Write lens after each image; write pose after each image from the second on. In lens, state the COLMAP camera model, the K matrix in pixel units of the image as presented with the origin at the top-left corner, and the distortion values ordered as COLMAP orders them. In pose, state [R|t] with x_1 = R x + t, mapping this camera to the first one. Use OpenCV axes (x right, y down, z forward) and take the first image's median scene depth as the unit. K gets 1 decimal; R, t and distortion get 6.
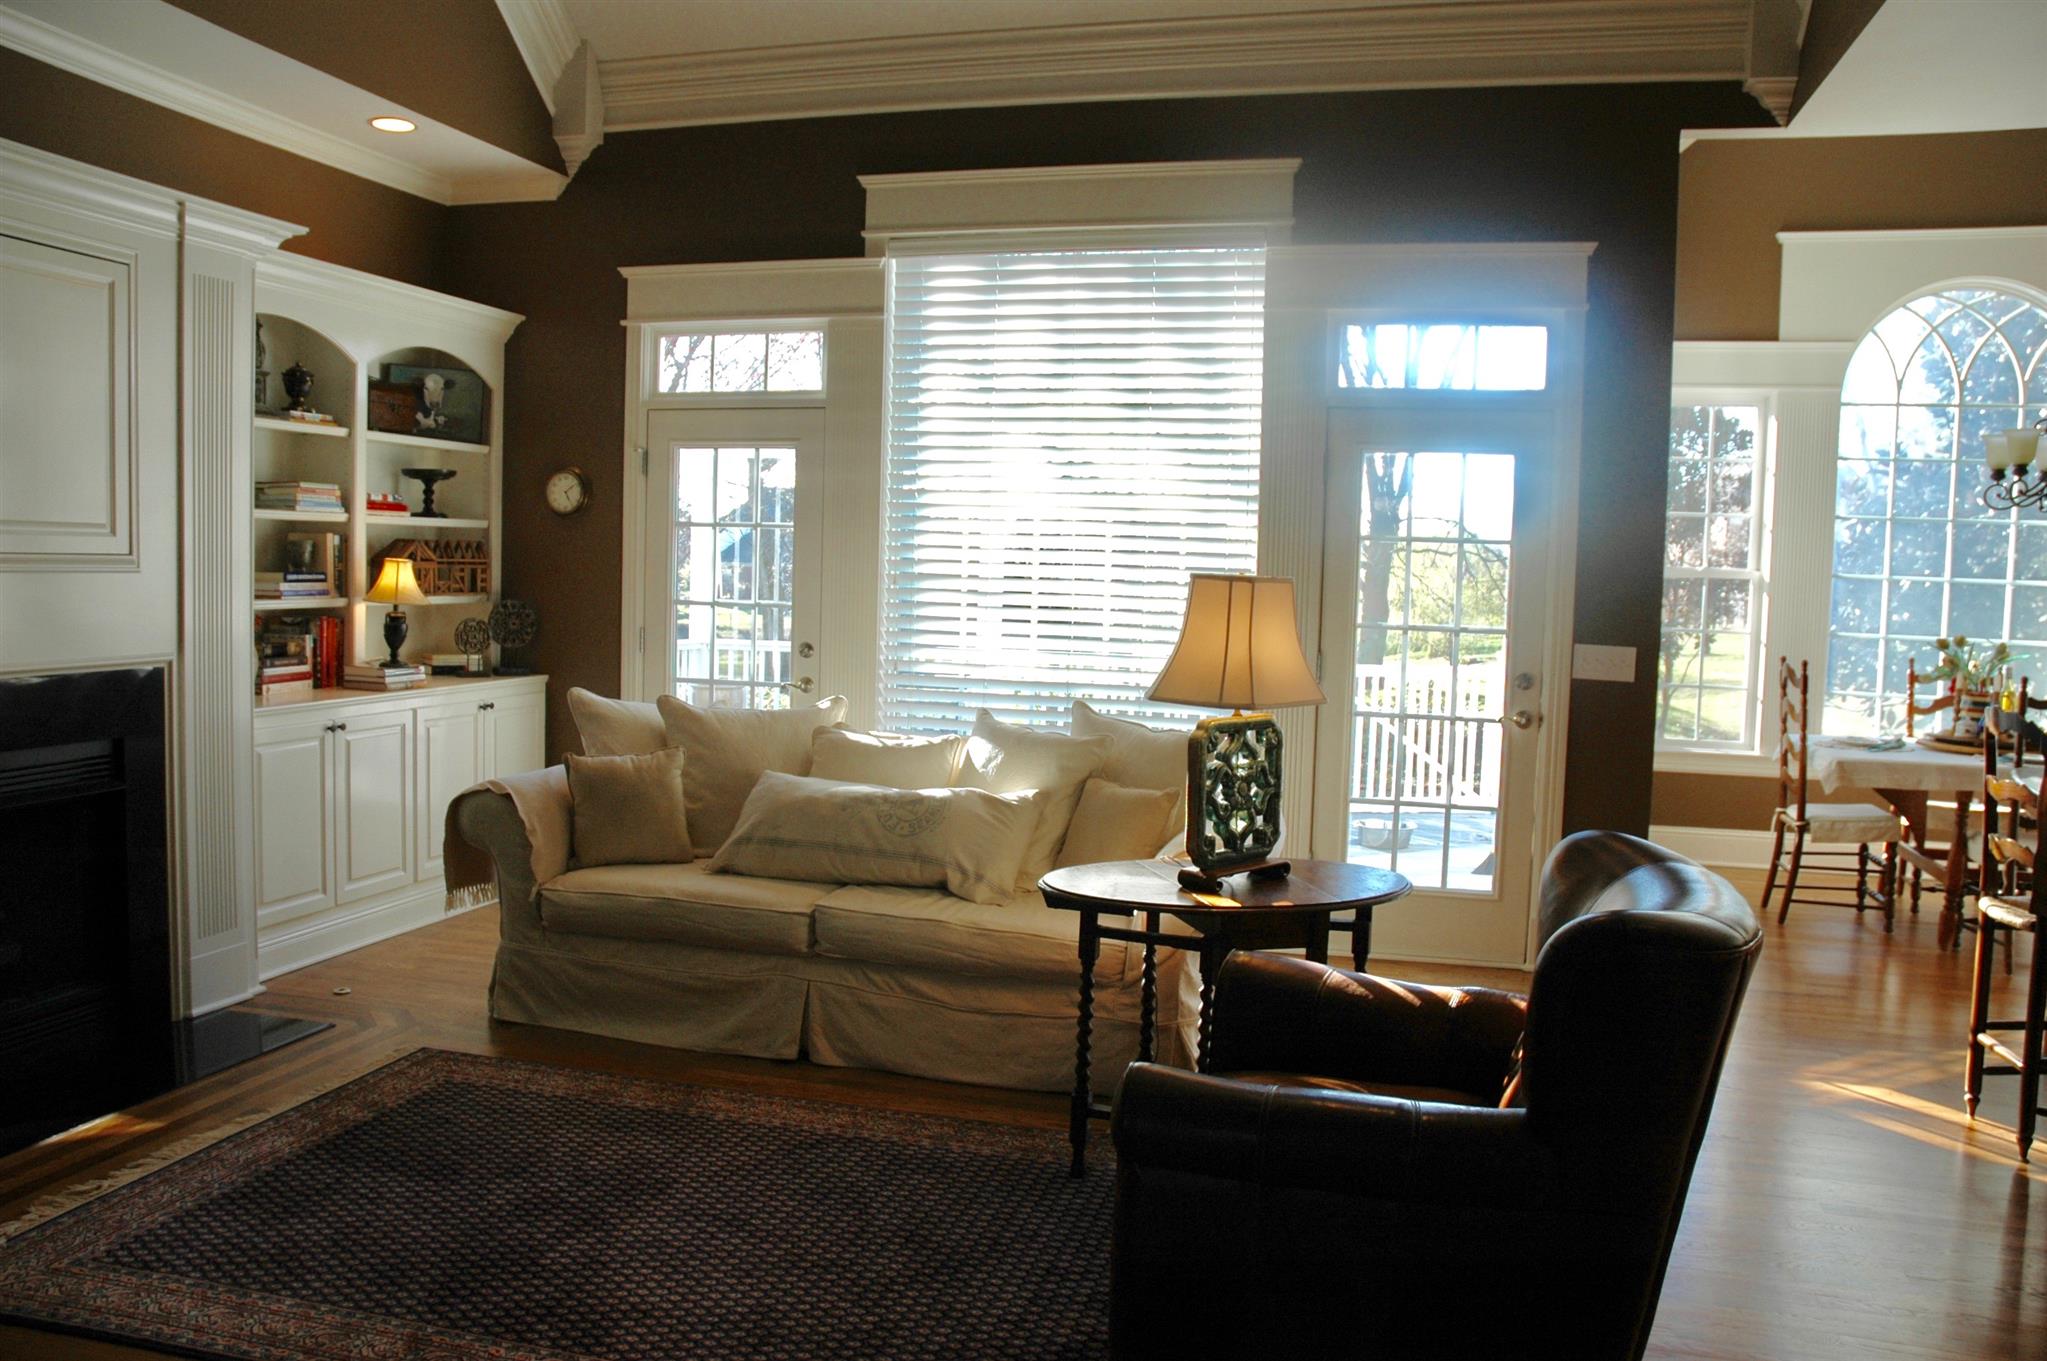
lens RADIAL K [[1539.9, 0, 1023.5], [0, 1539.9, 680.5], [0, 0, 1]] dist [-0.146926, 0.108626]
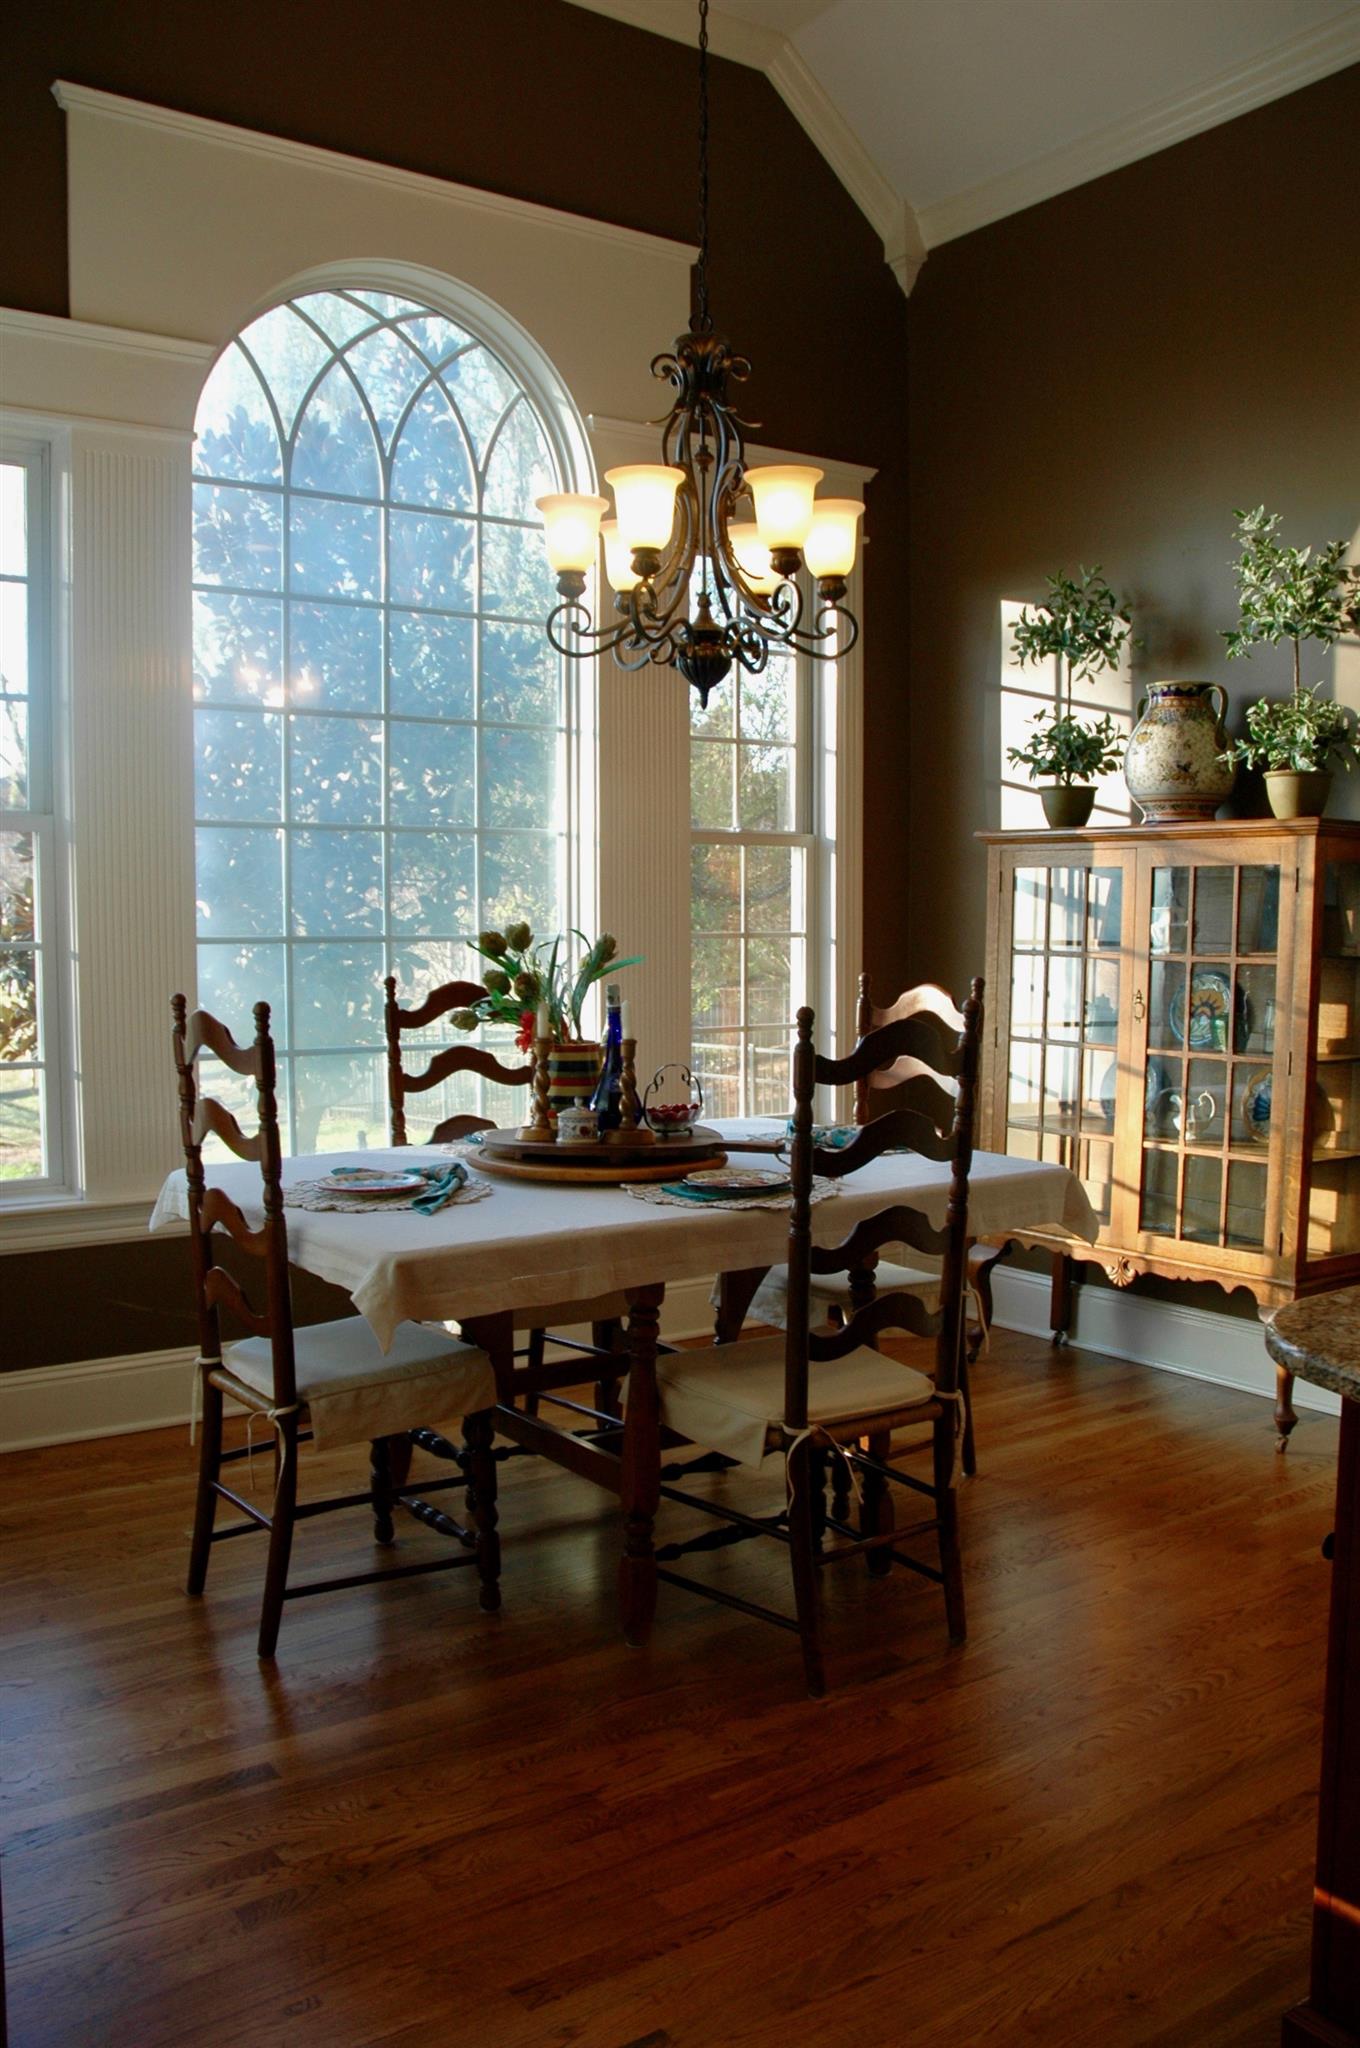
lens RADIAL K [[1802.5, 0, 701.7], [0, 1802.5, 1084.5], [0, 0, 1]] dist [-0.206345, 0.182721]
pose [[0.624581, -0.101515, 0.774334, 0.230767], [0.068619, 0.994814, 0.075072, -0.019456], [-0.777939, 0.006245, 0.628308, 0.615027]]
